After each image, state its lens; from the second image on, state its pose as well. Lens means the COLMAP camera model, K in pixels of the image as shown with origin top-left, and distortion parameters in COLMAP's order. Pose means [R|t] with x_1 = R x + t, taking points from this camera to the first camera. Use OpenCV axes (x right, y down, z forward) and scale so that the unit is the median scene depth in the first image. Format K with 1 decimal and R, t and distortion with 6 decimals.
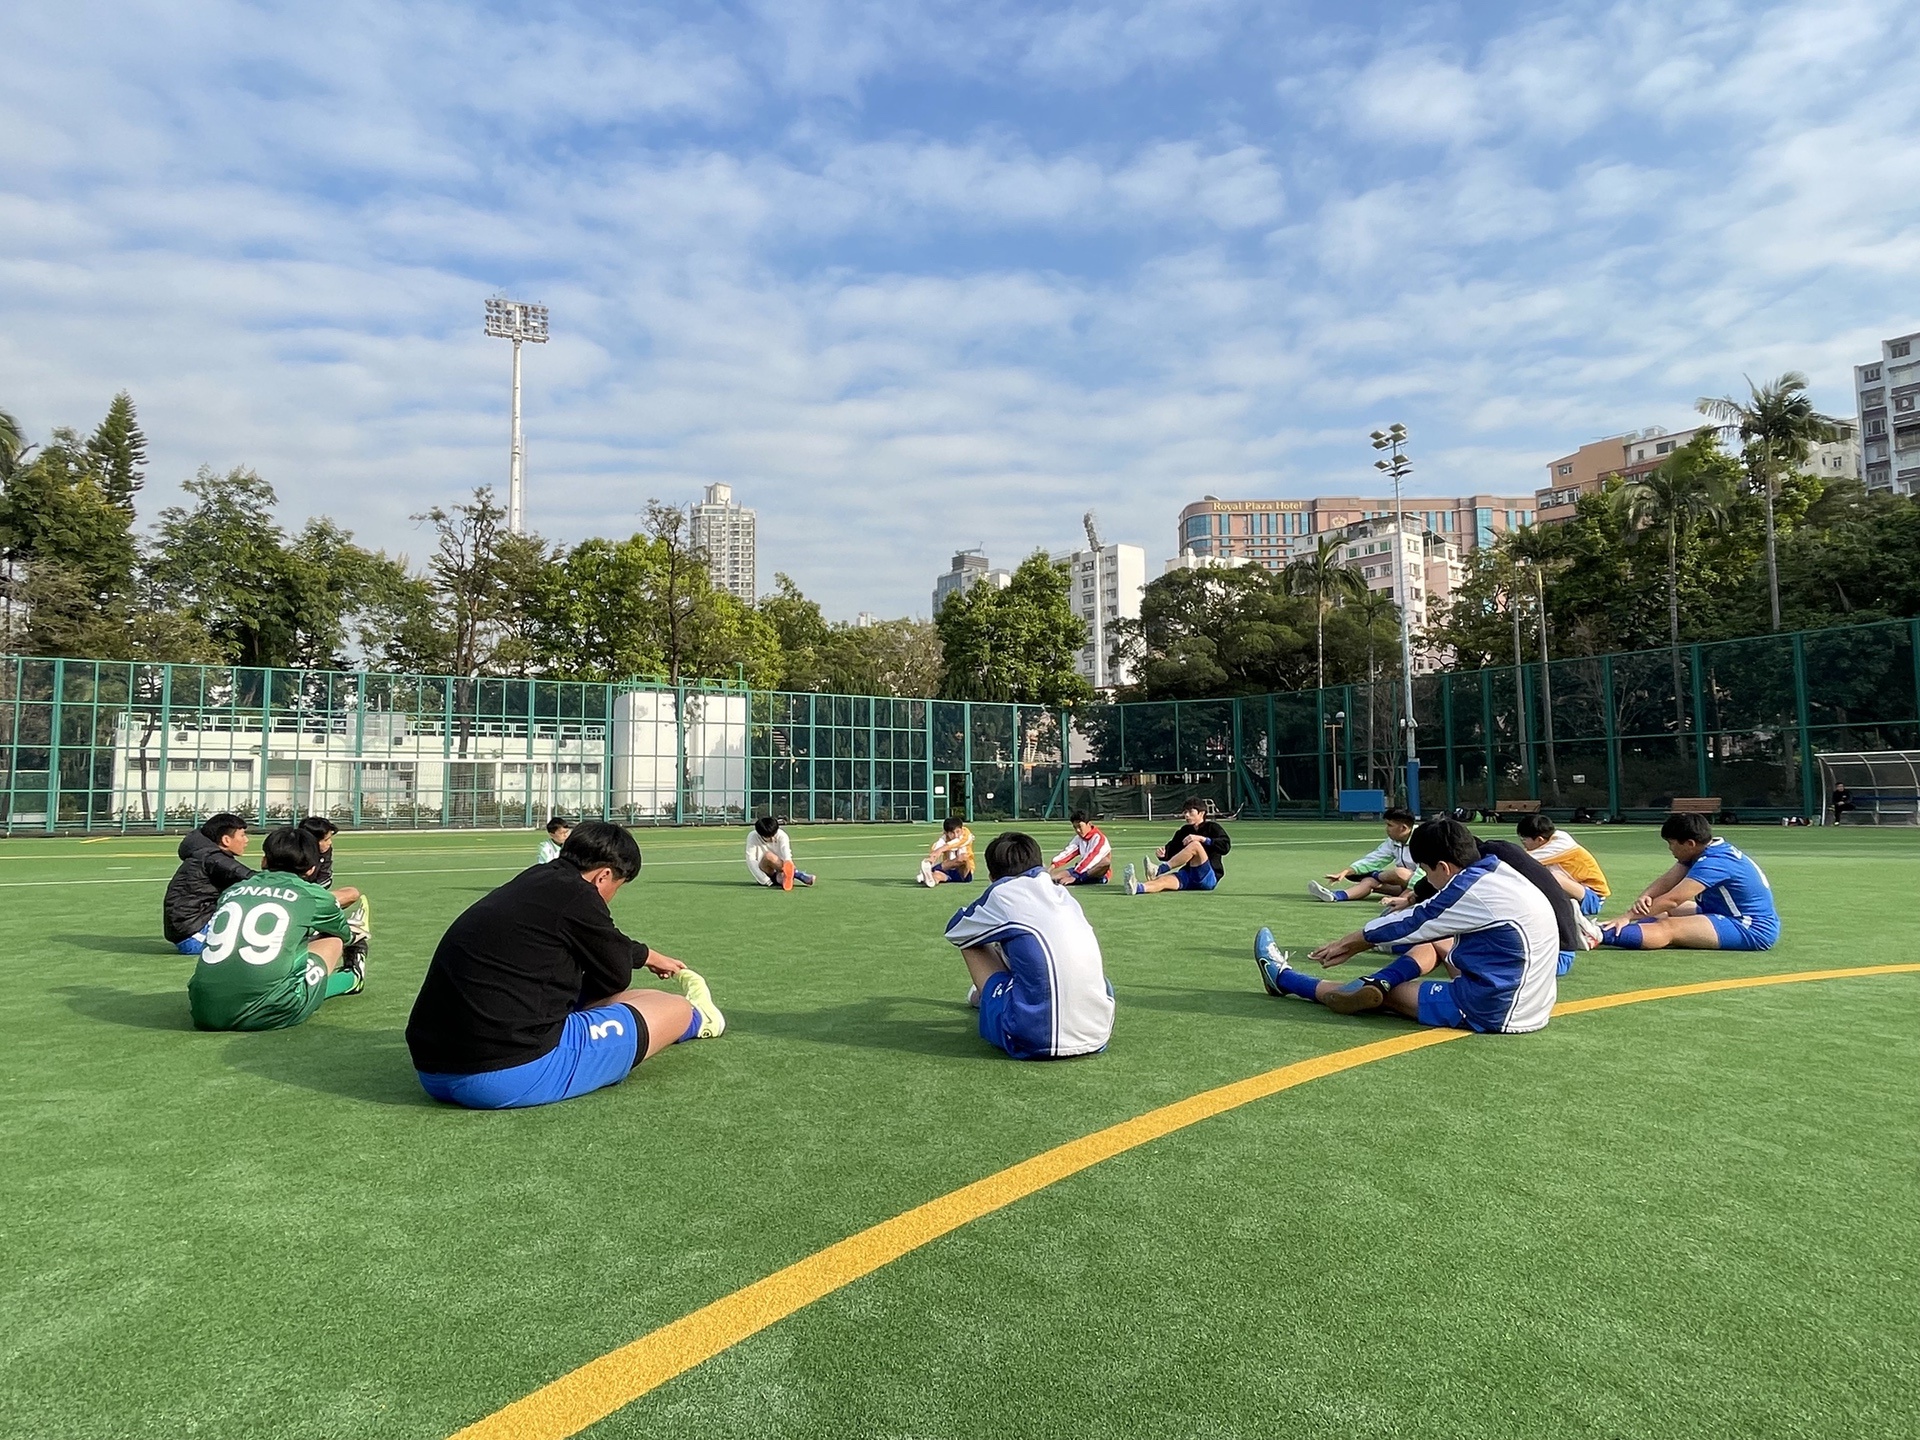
lens RADIAL K [[1130.5, 0, 960.0], [0, 1130.5, 720.0], [0, 0, 1]] dist [0.013468, -0.001814]
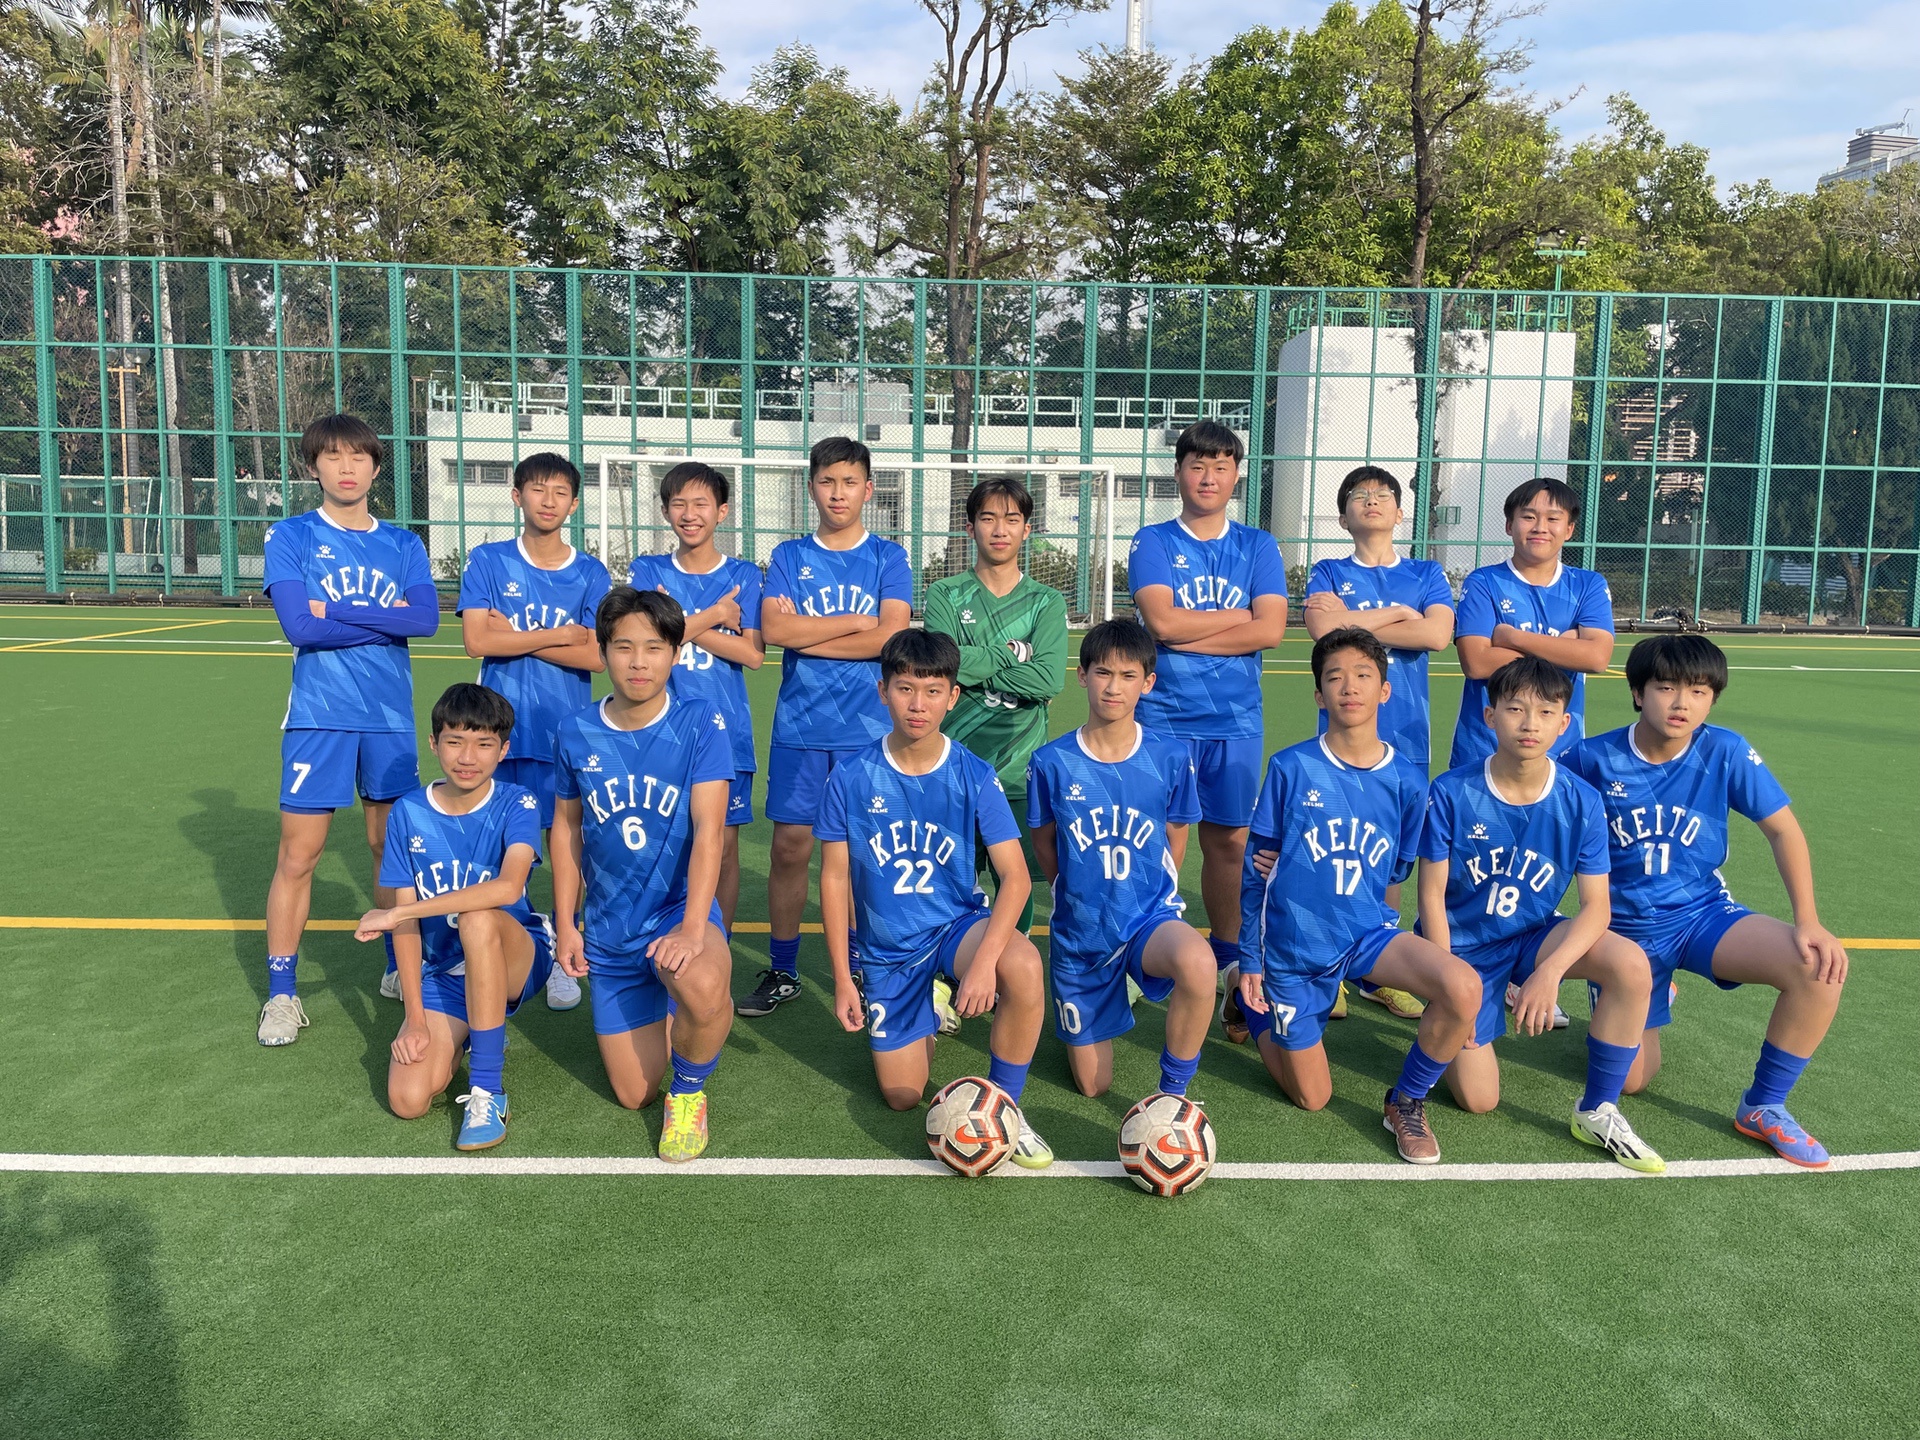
lens RADIAL K [[1468.3, 0, 992.0], [0, 1468.3, 676.5], [0, 0, 1]] dist [0.068228, -0.103114]
pose [[0.880283, 0.066880, -0.469711, -0.111390], [0.010083, 0.987154, 0.159453, 0.019785], [0.474341, -0.145100, 0.868301, 0.383975]]
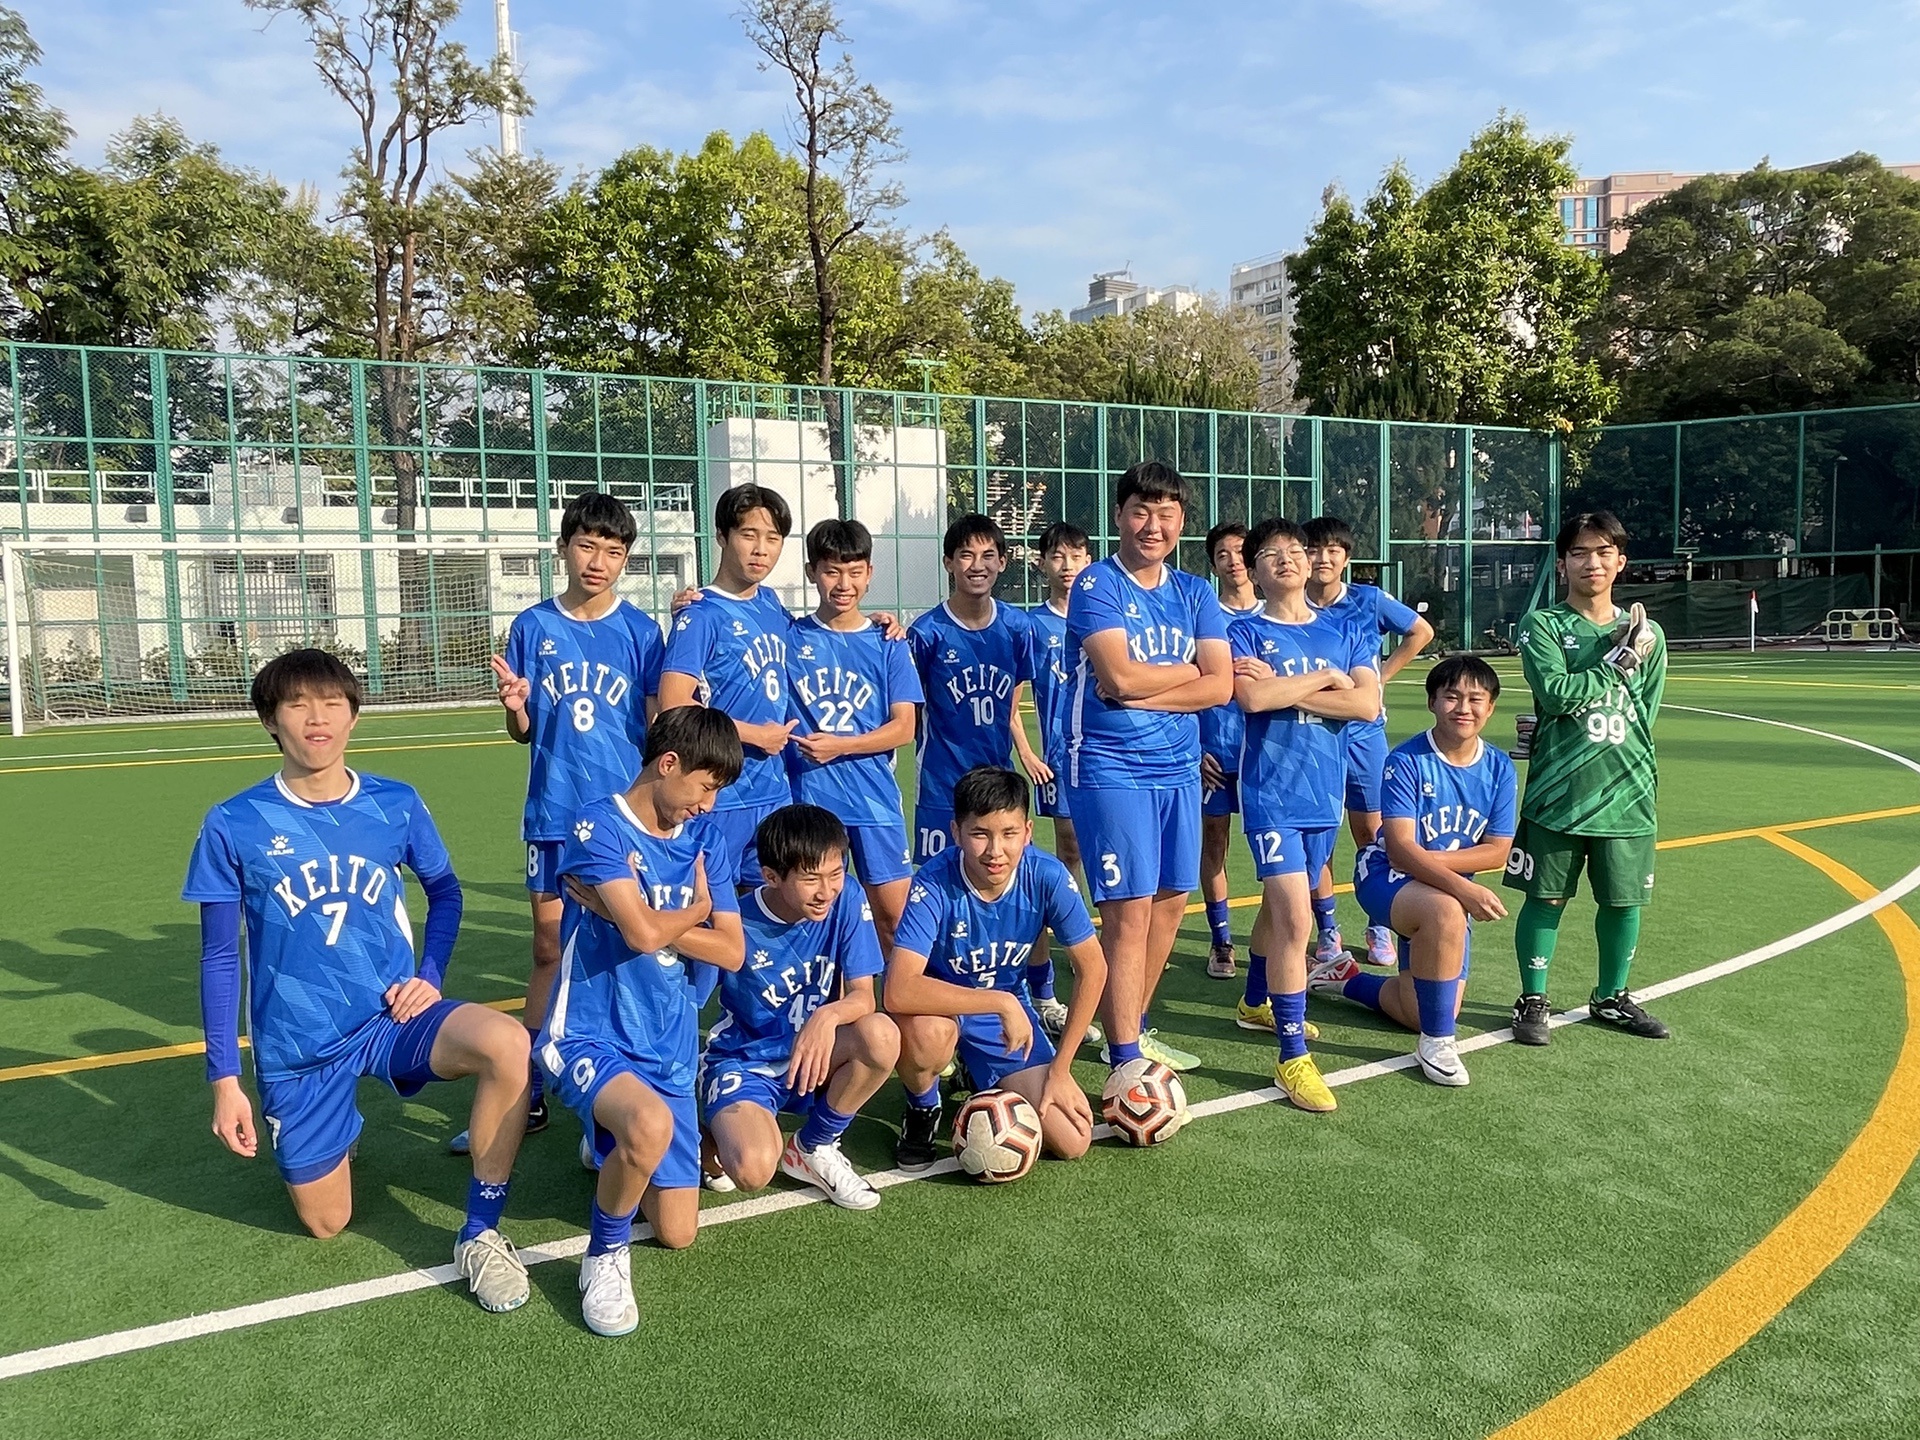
lens RADIAL K [[1345.0, 0, 960.0], [0, 1345.0, 720.0], [0, 0, 1]] dist [0.001042, -0.000204]
pose [[0.996765, -0.006712, -0.080094, -0.134827], [0.019107, 0.987730, 0.155001, 0.019039], [0.078071, -0.156030, 0.984662, 0.374377]]
